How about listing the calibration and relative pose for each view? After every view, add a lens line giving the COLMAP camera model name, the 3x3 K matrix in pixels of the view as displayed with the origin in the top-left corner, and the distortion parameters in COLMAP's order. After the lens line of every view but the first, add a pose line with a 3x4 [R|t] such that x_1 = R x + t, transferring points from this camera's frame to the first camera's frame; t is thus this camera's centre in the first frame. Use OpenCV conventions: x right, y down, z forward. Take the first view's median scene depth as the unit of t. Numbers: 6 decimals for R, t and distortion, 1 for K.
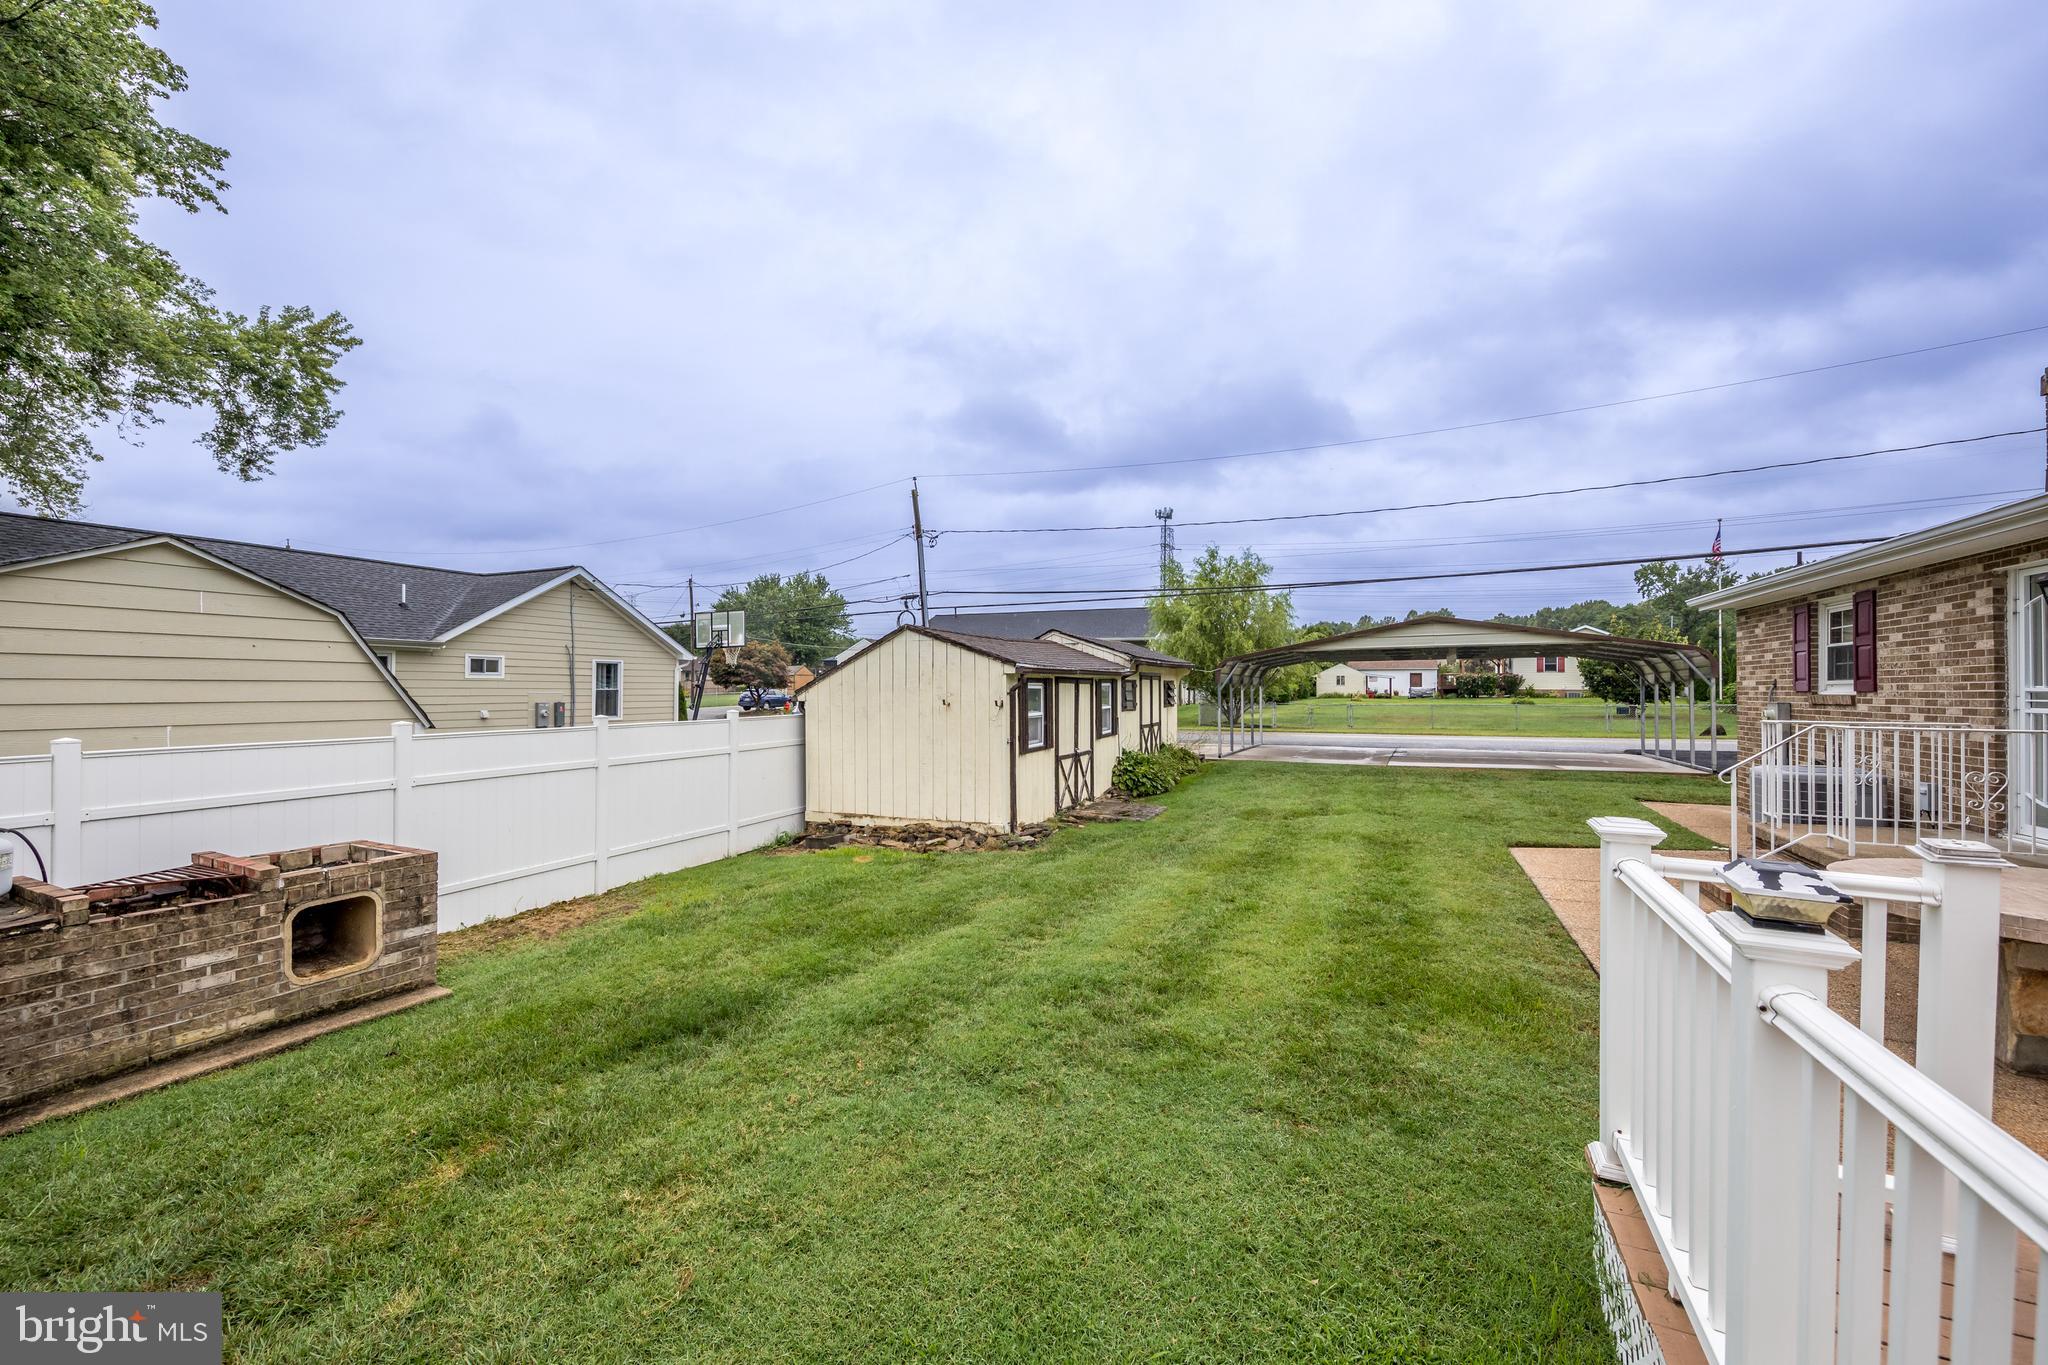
lens RADIAL K [[792.6, 0, 1020.3], [0, 792.6, 687.1], [0, 0, 1]] dist [0.012492, -0.000148]
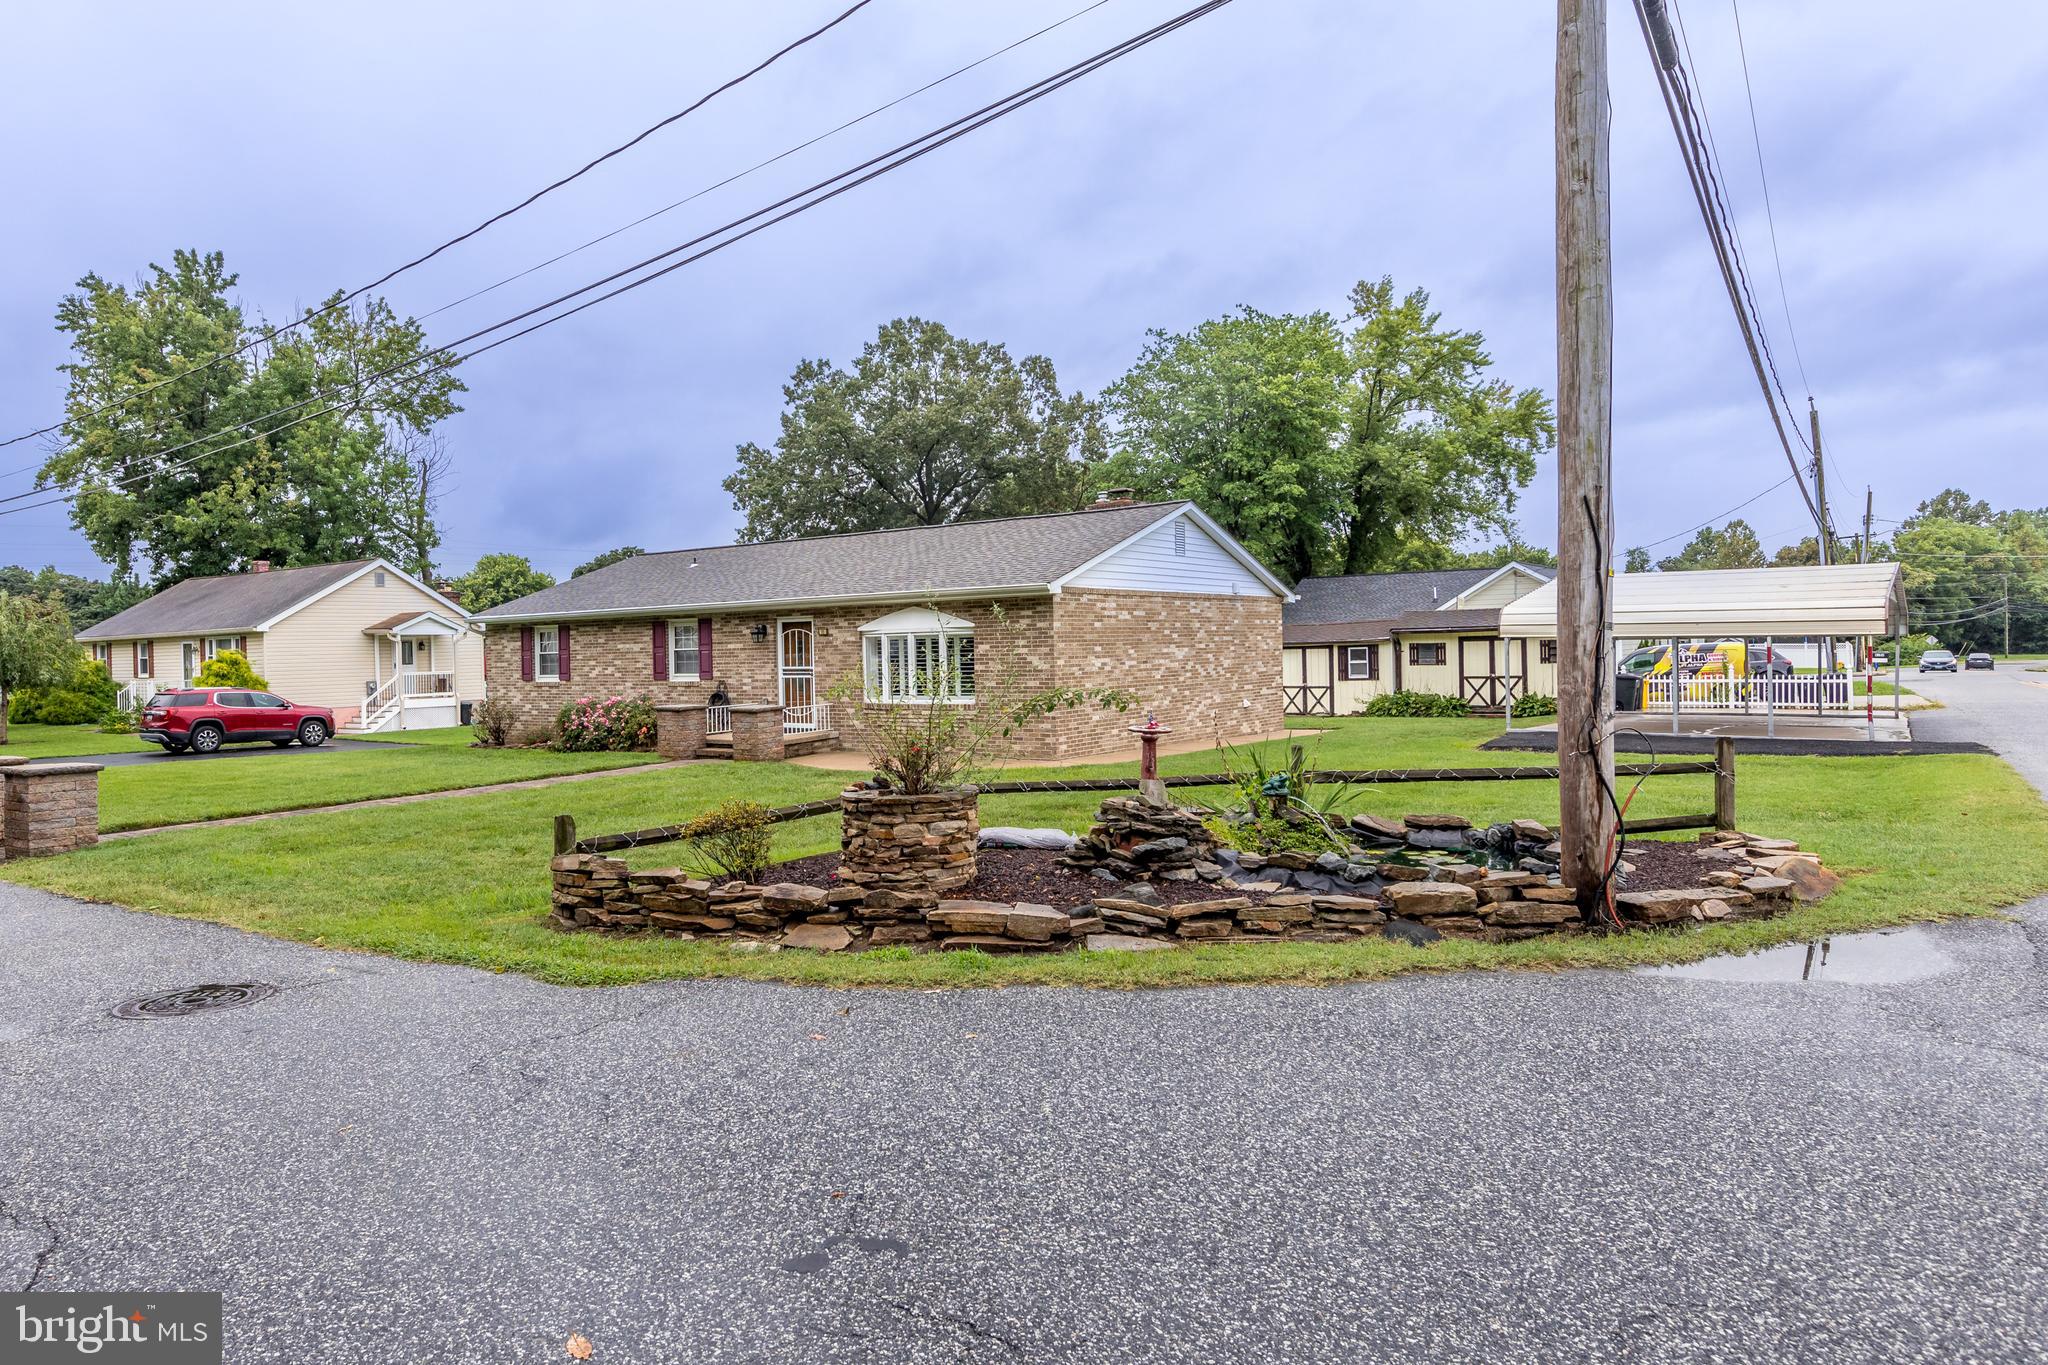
lens RADIAL K [[1224.8, 0, 952.3], [0, 1224.8, 659.1], [0, 0, 1]] dist [0.007029, 0.001214]
pose [[-0.201766, 0.005755, -0.979417, 3.096381], [0.023532, 0.999723, 0.001027, -0.003356], [0.979151, -0.022840, -0.201845, 0.769727]]
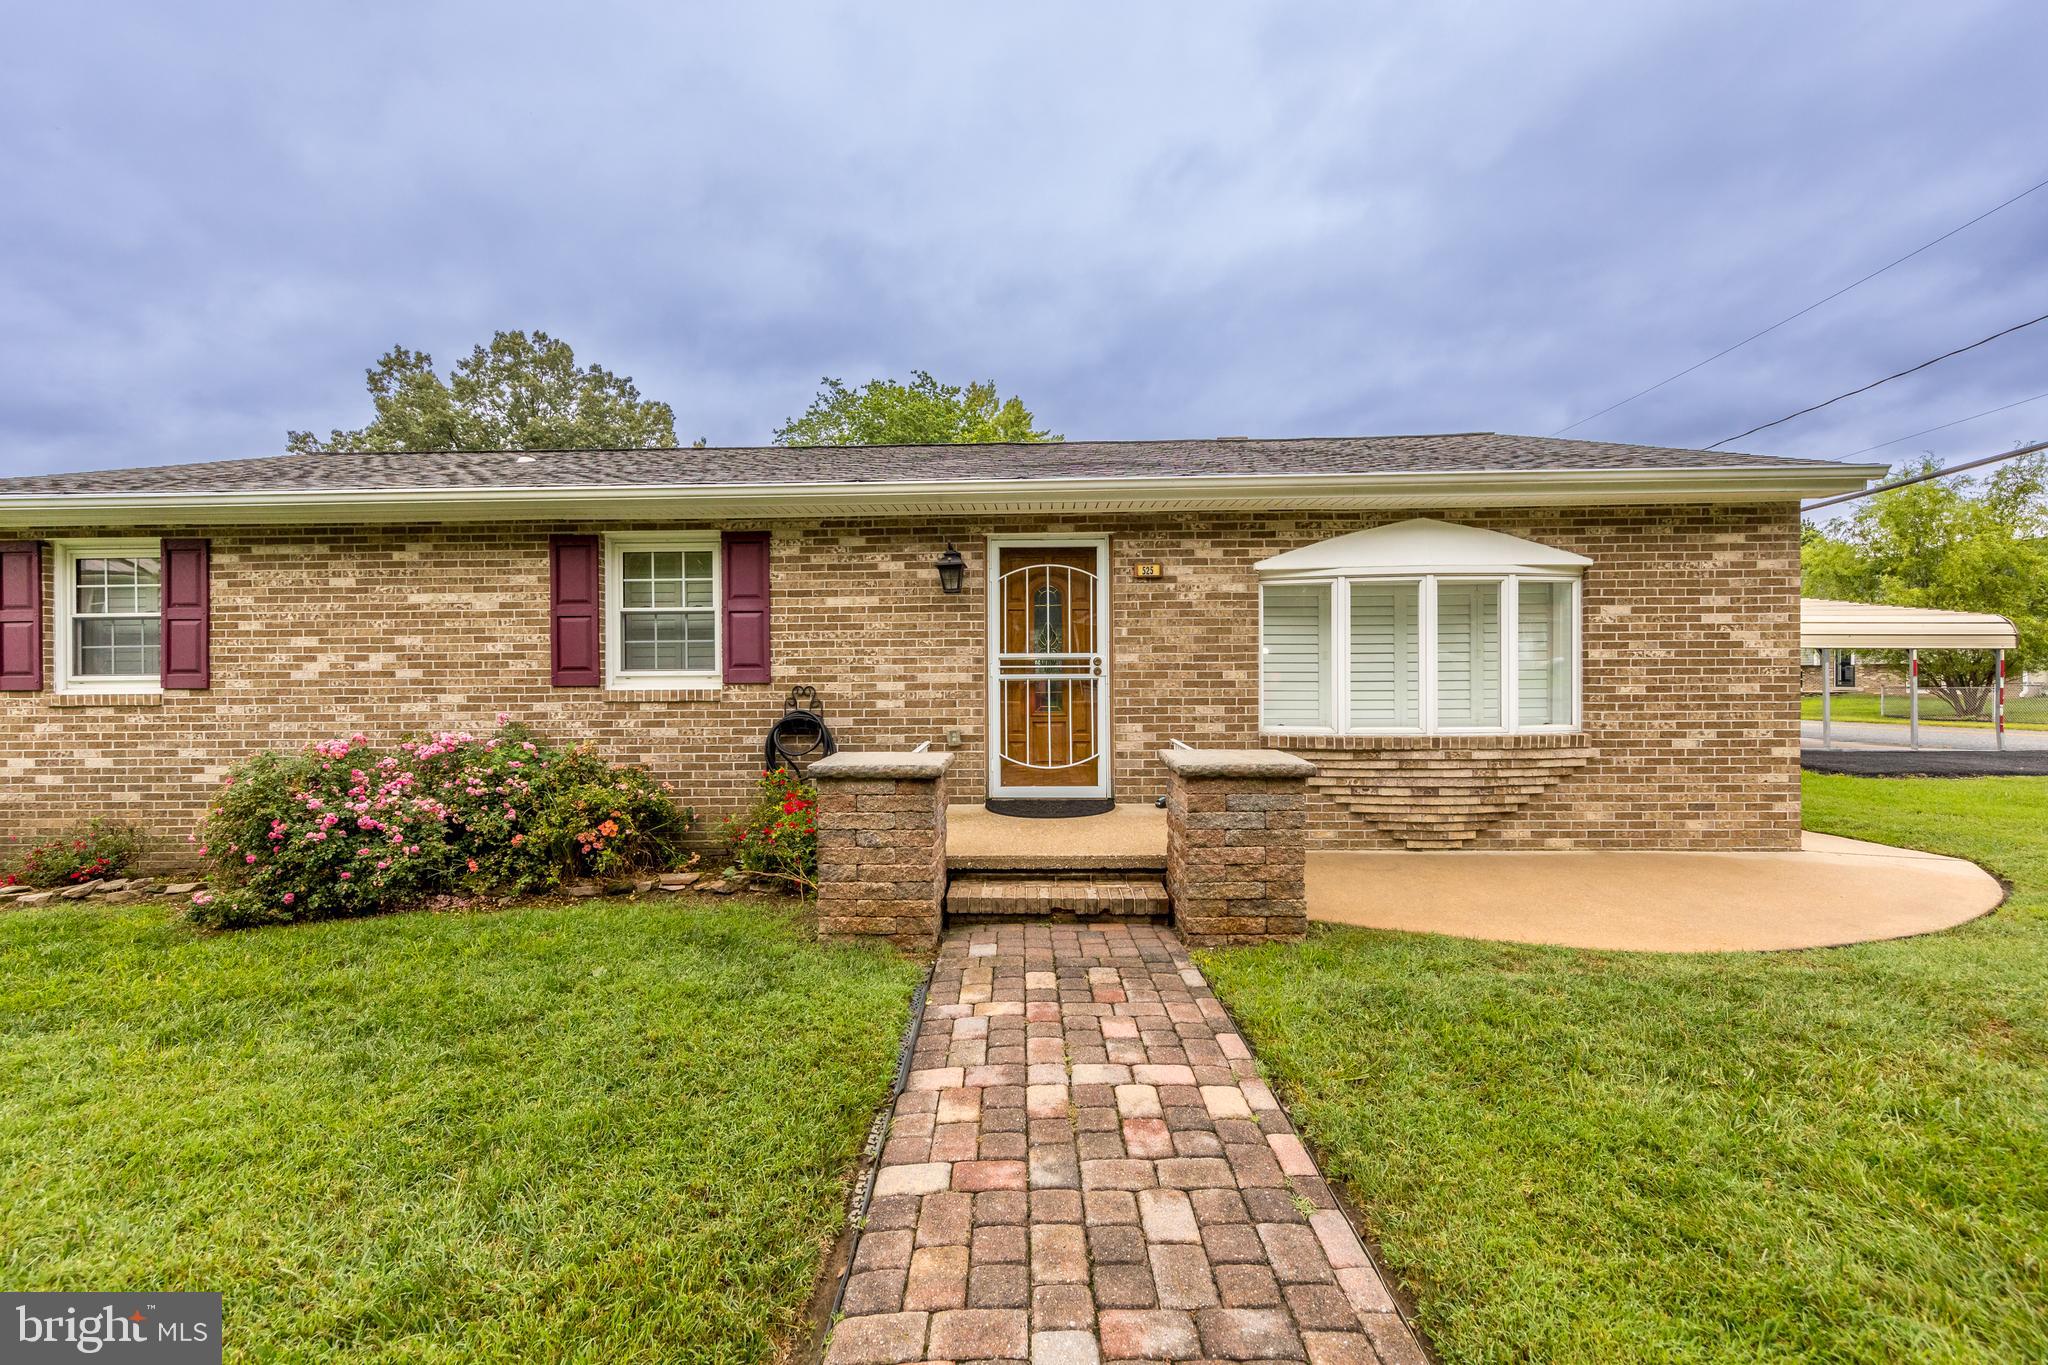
lens RADIAL K [[842.9, 0, 1022.7], [0, 842.9, 678.1], [0, 0, 1]] dist [0.003972, 0.000079]
pose [[0.392165, -0.009482, -0.919846, 1.840601], [0.013094, 0.999903, -0.004724, 0.022345], [0.919802, -0.010192, 0.392251, -0.047243]]
